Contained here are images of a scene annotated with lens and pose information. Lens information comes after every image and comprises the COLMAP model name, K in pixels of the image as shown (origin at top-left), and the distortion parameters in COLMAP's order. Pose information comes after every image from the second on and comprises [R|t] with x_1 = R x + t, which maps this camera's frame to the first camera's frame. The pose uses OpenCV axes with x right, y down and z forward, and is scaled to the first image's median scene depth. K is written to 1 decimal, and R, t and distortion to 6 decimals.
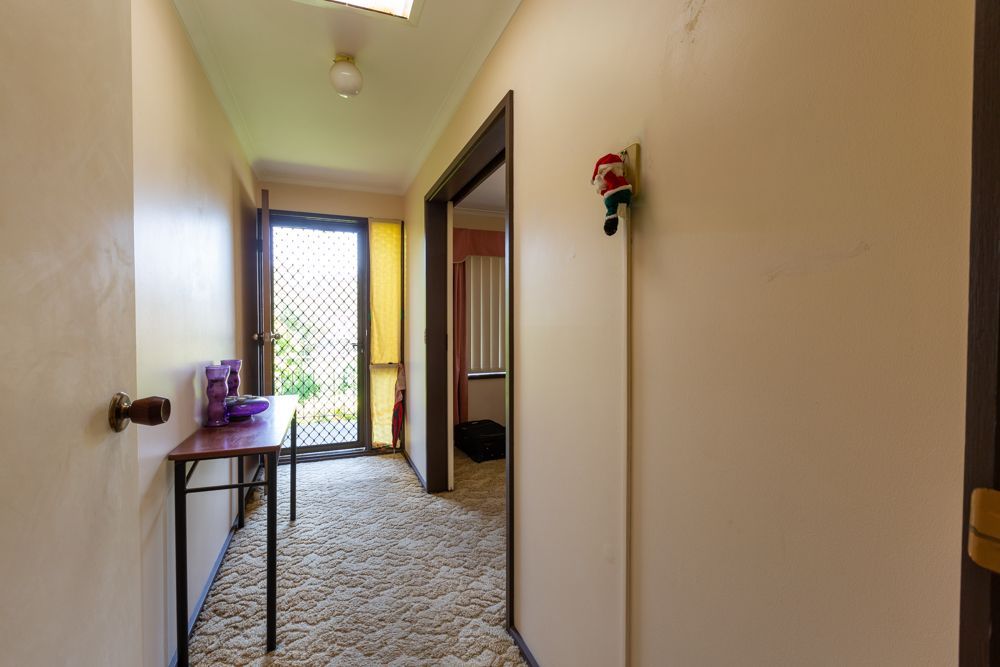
lens RADIAL K [[444.7, 0, 500.0], [0, 444.7, 333.5], [0, 0, 1]] dist [-0.002293, 0.000014]
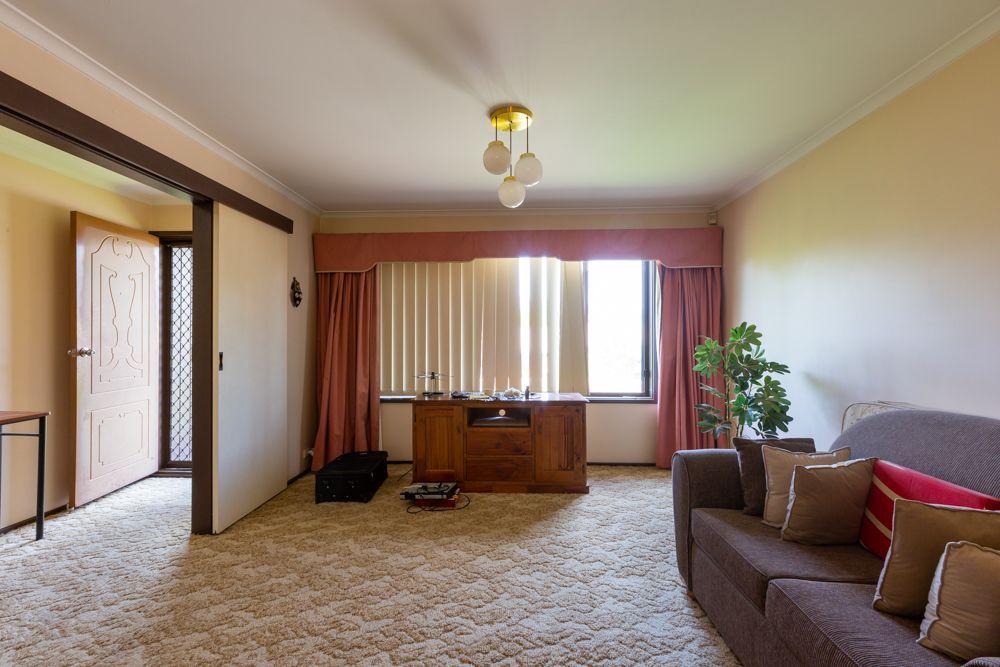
lens RADIAL K [[444.7, 0, 500.0], [0, 444.7, 333.5], [0, 0, 1]] dist [-0.002293, 0.000014]
pose [[0.914675, -0.008891, -0.404092, 0.616819], [-0.005937, 0.999355, -0.035427, -0.003781], [0.404146, 0.034803, 0.914032, 0.358875]]
